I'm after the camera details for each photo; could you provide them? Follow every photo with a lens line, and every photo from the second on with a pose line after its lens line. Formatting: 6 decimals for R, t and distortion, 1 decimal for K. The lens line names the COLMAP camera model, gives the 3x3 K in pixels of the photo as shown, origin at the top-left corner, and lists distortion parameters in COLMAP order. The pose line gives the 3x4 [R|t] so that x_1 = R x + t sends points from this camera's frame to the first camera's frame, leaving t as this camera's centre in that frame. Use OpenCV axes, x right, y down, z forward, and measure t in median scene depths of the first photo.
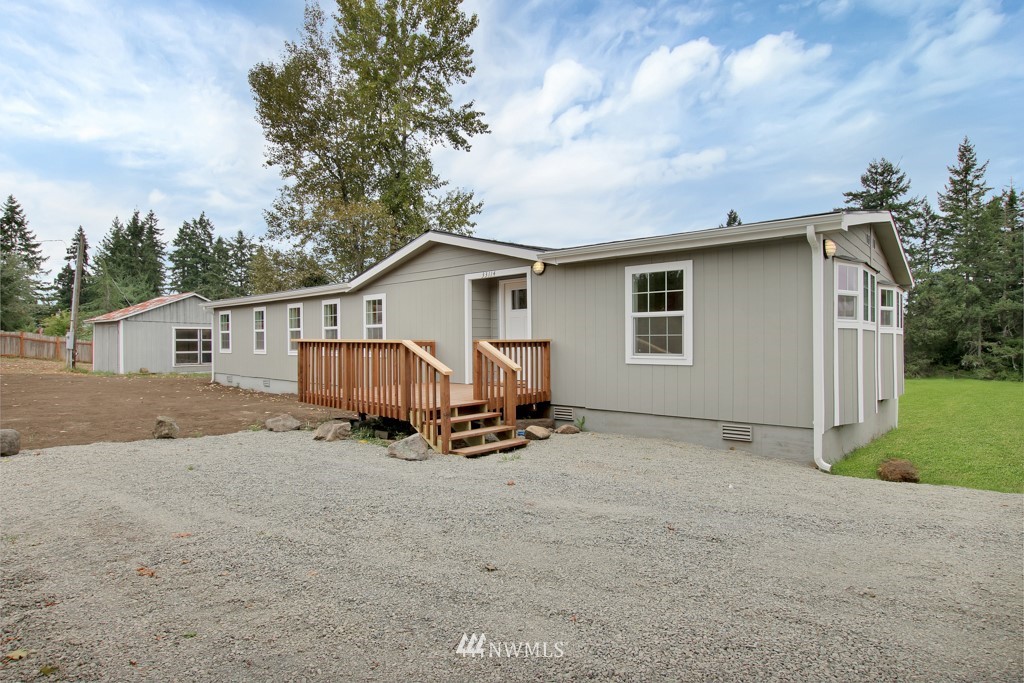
lens RADIAL K [[507.5, 0, 469.5], [0, 507.5, 345.4], [0, 0, 1]] dist [-0.026840, -0.001125]
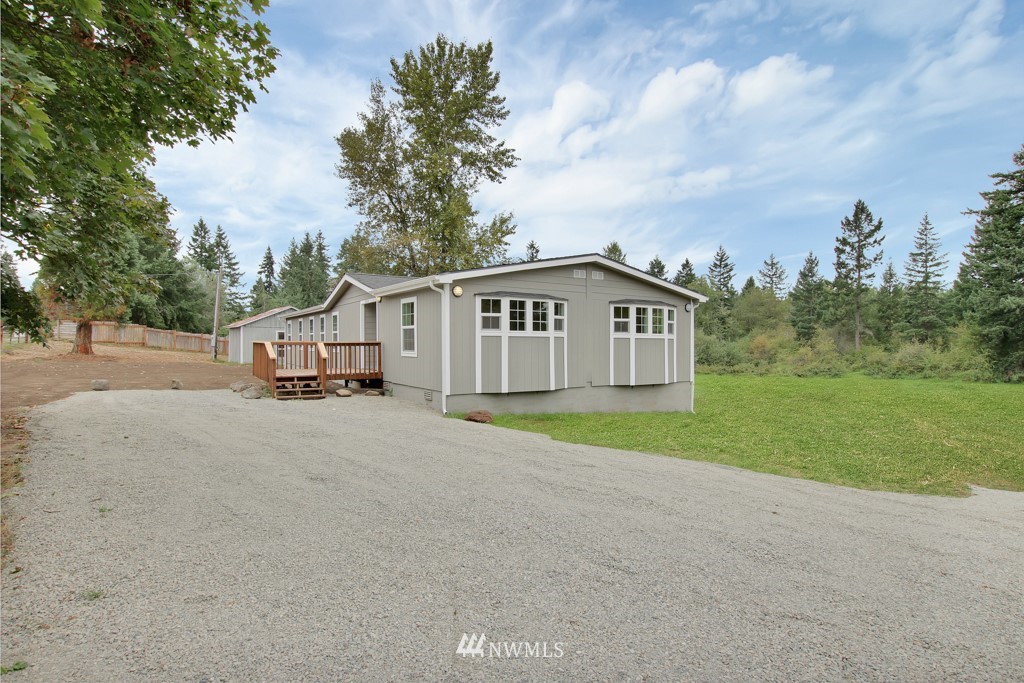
lens RADIAL K [[507.5, 0, 488.3], [0, 507.5, 344.4], [0, 0, 1]] dist [-0.026840, -0.001125]
pose [[0.961602, 0.005267, -0.274397, 0.295845], [-0.005814, 0.999982, -0.001180, -0.000824], [0.274386, 0.002730, 0.961616, -0.156712]]
